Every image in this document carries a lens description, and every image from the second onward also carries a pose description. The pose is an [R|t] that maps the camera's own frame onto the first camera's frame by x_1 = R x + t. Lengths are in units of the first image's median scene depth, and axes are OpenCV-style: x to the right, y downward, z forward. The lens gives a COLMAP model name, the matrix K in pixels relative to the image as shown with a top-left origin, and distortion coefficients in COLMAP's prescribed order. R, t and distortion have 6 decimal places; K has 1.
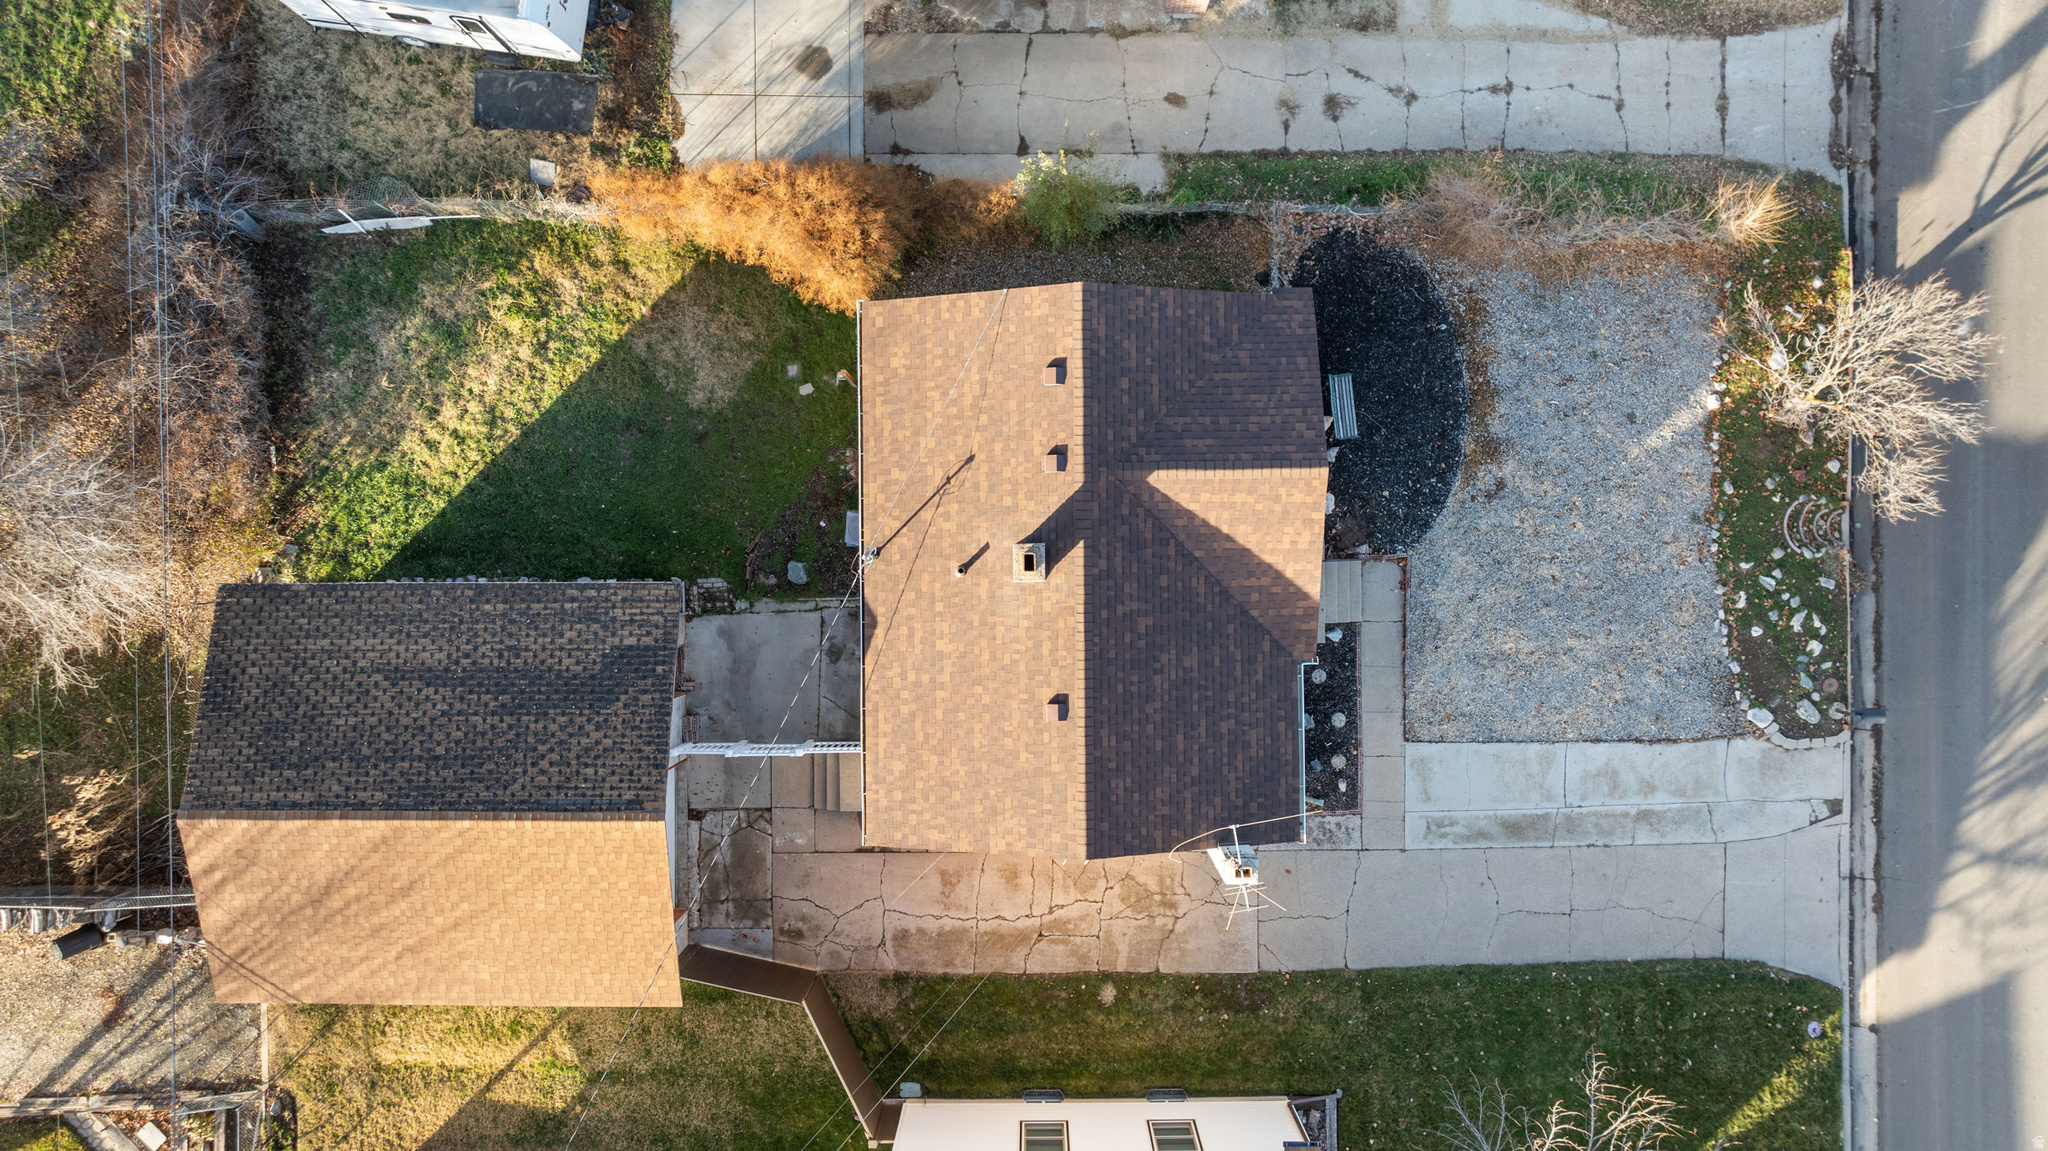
lens RADIAL K [[1459.2, 0, 1026.2], [0, 1459.2, 568.9], [0, 0, 1]] dist [-0.020541, 0.009992]
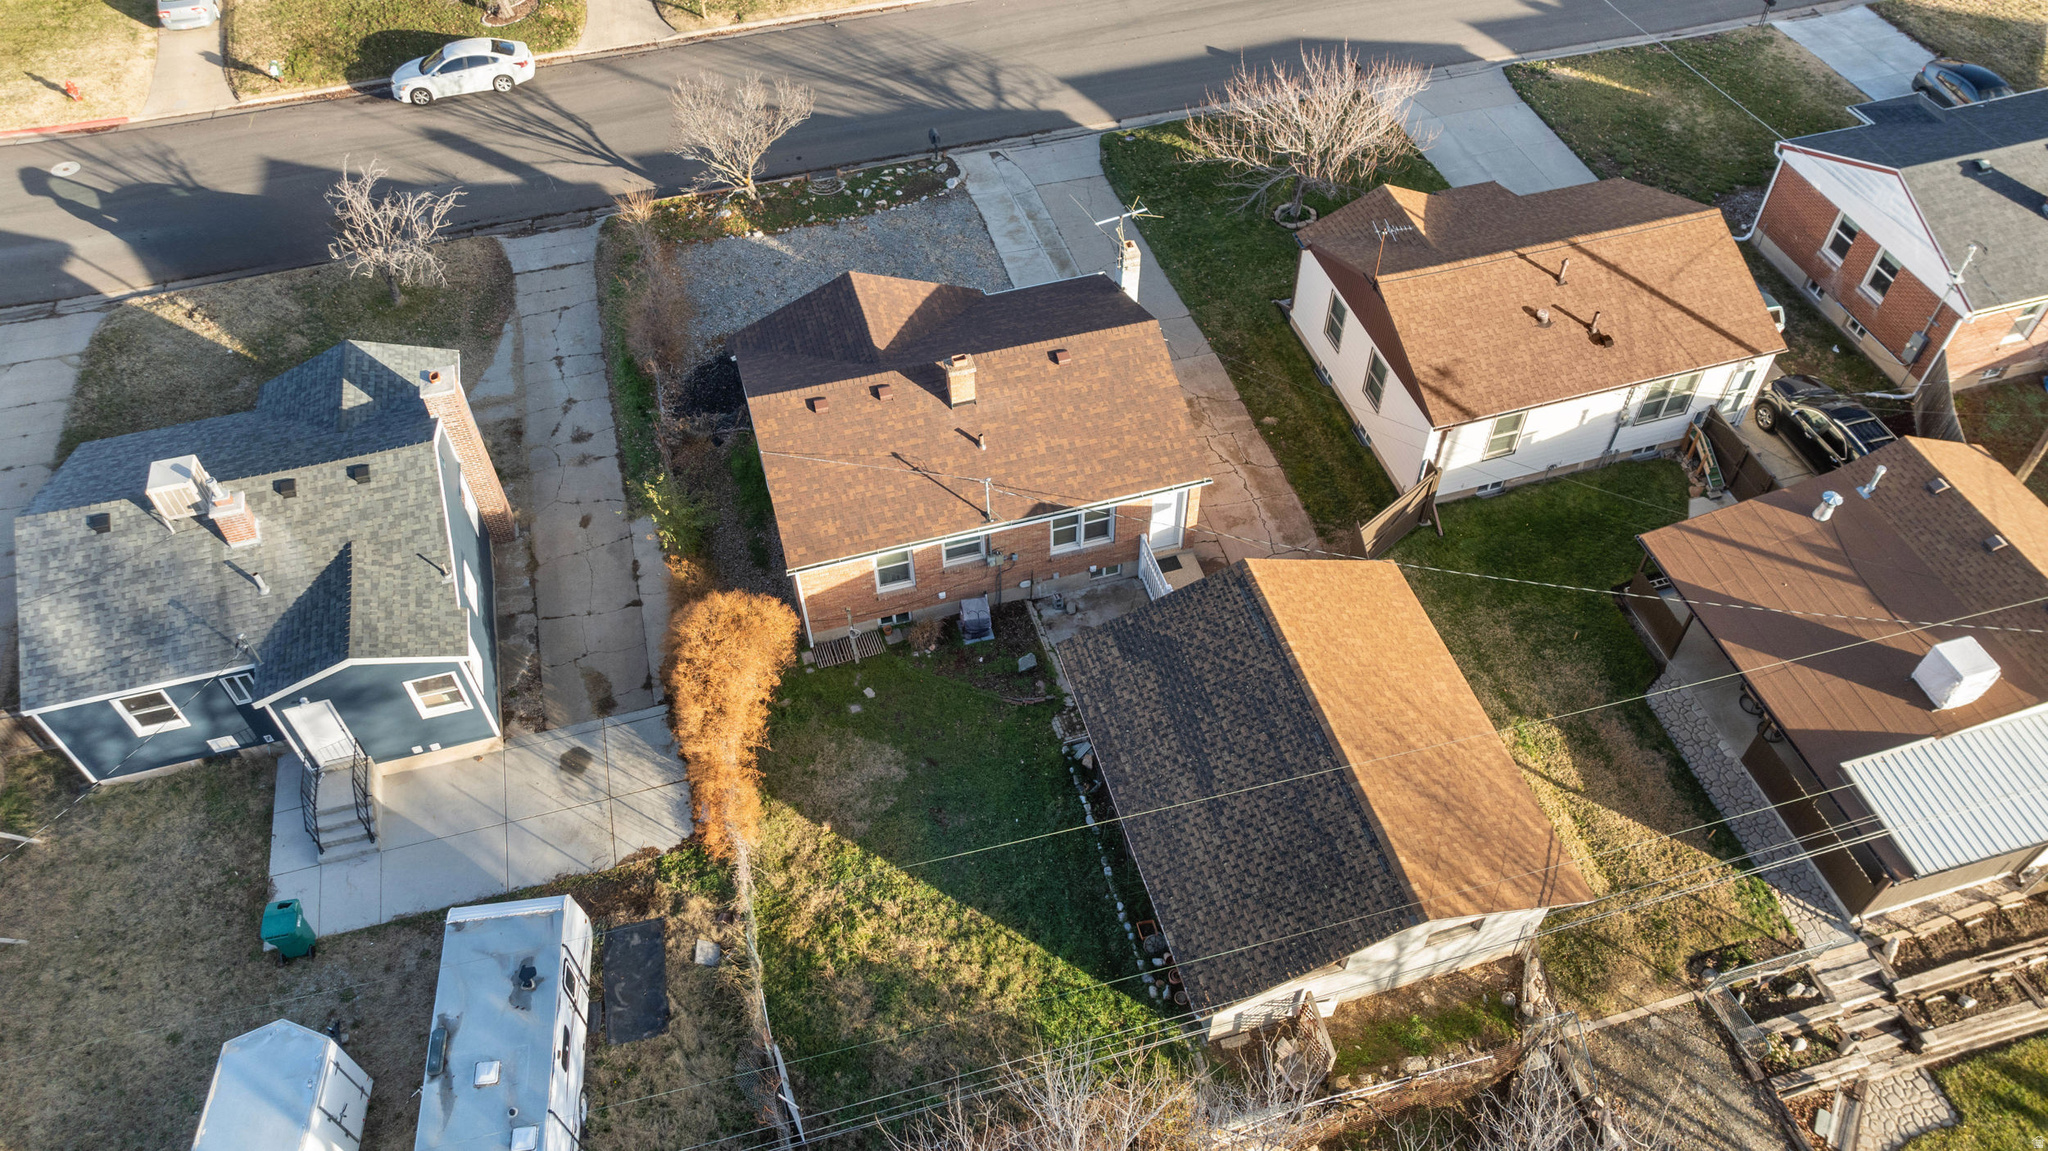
lens RADIAL K [[1459.2, 0, 1028.8], [0, 1459.2, 577.2], [0, 0, 1]] dist [-0.020541, 0.009992]
pose [[-0.270627, -0.719626, 0.639452, -0.839782], [0.962499, -0.215292, 0.165060, -0.170834], [0.018888, 0.660142, 0.750903, 0.092940]]
